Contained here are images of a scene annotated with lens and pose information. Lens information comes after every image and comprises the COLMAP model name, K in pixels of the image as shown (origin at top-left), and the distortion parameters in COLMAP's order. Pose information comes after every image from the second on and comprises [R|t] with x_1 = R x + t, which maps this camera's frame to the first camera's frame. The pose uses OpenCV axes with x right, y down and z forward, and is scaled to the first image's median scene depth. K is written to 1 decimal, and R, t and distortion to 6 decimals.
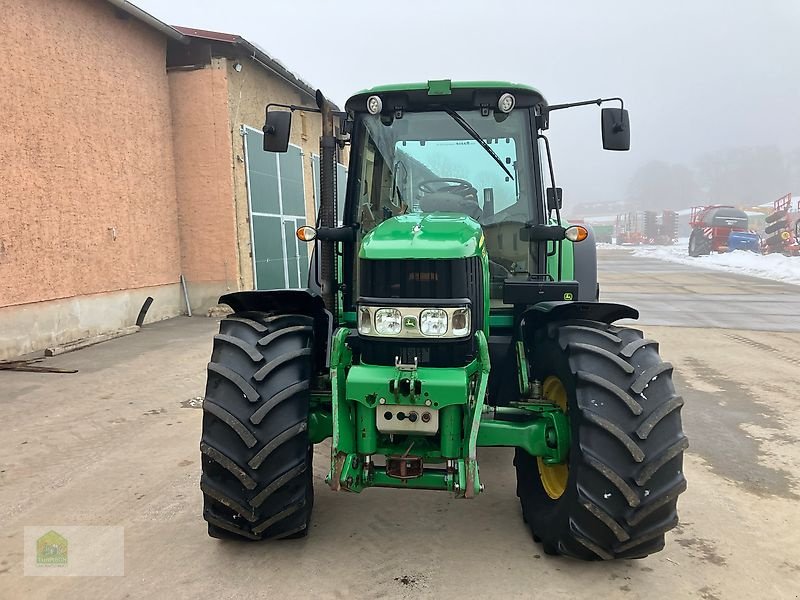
lens RADIAL K [[654.8, 0, 403.9], [0, 654.8, 296.9], [0, 0, 1]] dist [0.032580, -0.024080]
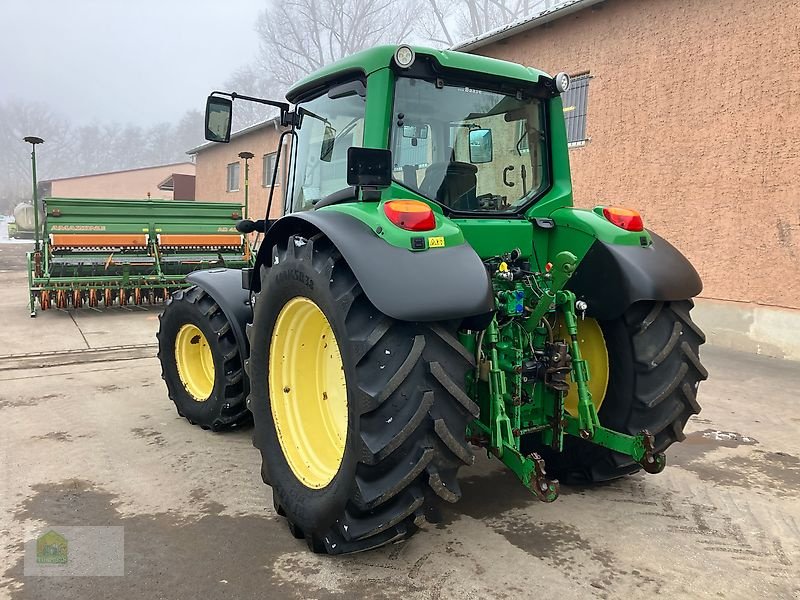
lens RADIAL K [[654.8, 0, 405.8], [0, 654.8, 299.9], [0, 0, 1]] dist [0.032580, -0.024080]
pose [[-0.755565, 0.064394, -0.651901, 0.935676], [-0.075288, 0.980026, 0.184067, -0.235030], [0.650733, 0.188155, -0.735625, 2.375516]]
